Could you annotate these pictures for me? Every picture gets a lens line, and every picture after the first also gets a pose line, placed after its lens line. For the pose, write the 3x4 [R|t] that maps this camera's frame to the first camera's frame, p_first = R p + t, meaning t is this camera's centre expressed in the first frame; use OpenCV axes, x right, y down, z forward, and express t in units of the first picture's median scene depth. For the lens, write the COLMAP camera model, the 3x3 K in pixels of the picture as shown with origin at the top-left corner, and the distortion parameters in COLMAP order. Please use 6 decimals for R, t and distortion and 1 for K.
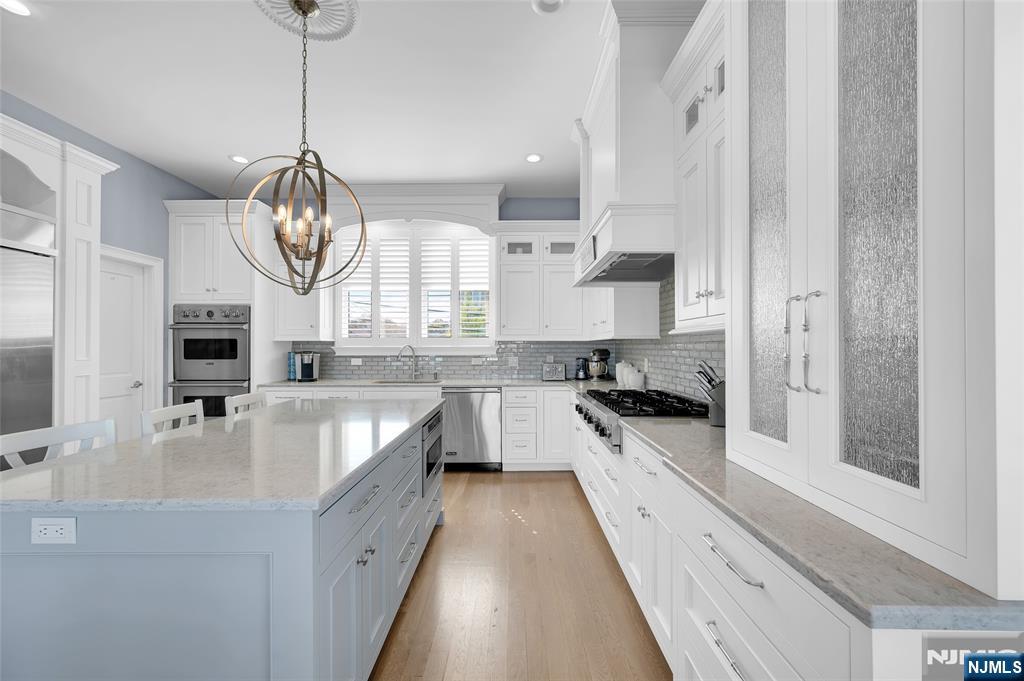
lens RADIAL K [[404.7, 0, 515.0], [0, 404.7, 342.9], [0, 0, 1]] dist [0.002090, -0.000254]
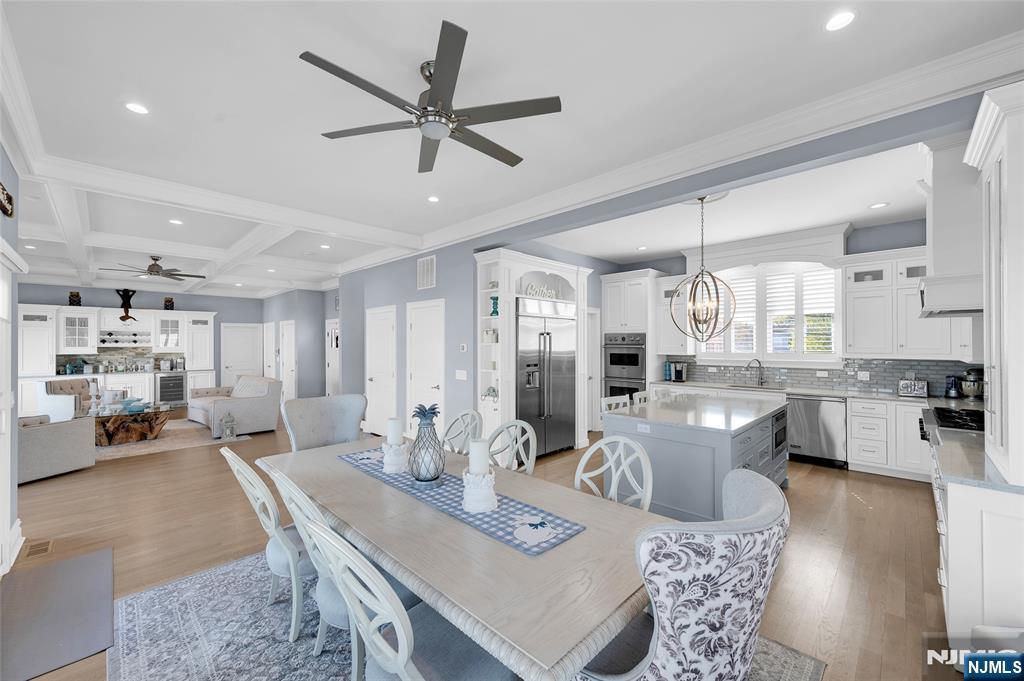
lens RADIAL K [[403.4, 0, 507.7], [0, 403.4, 341.2], [0, 0, 1]] dist [0.000087, -0.000477]
pose [[0.707776, -0.005612, -0.706414, 0.099511], [0.007327, 0.999973, -0.000603, -0.063663], [0.706399, -0.004749, 0.707798, -0.535694]]
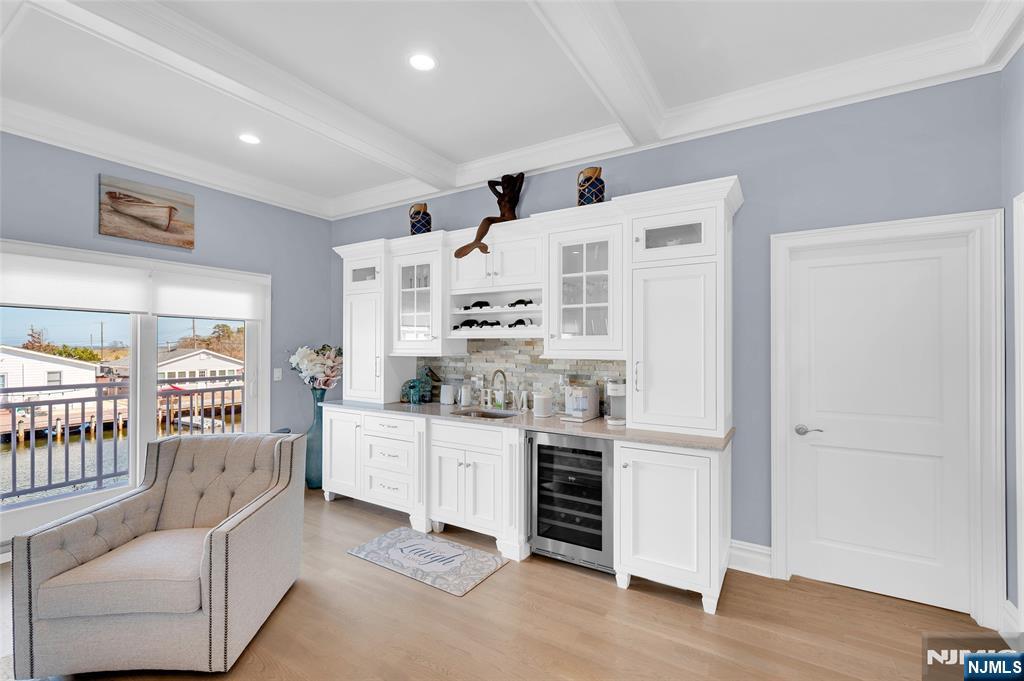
lens RADIAL K [[456.6, 0, 492.1], [0, 456.6, 341.8], [0, 0, 1]] dist [0.000566, -0.000050]
pose [[-0.544635, -0.006793, -0.838645, -2.327145], [0.005333, 0.999919, -0.011563, -0.030878], [0.838656, -0.010770, -0.544555, 0.039110]]
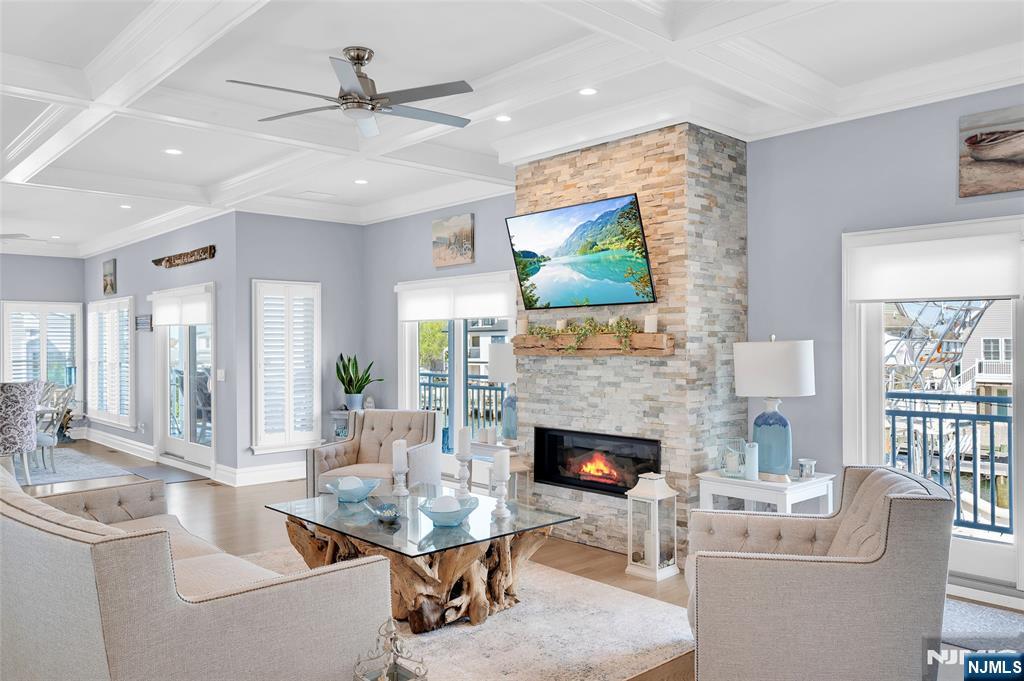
lens RADIAL K [[781.5, 0, 512.0], [0, 781.5, 340.5], [0, 0, 1]] dist [0.003876, -0.000827]
pose [[-0.673623, 0.008833, 0.739022, -3.096120], [0.001239, 0.999941, -0.010821, -0.034365], [-0.739074, -0.006374, -0.673594, 0.181753]]
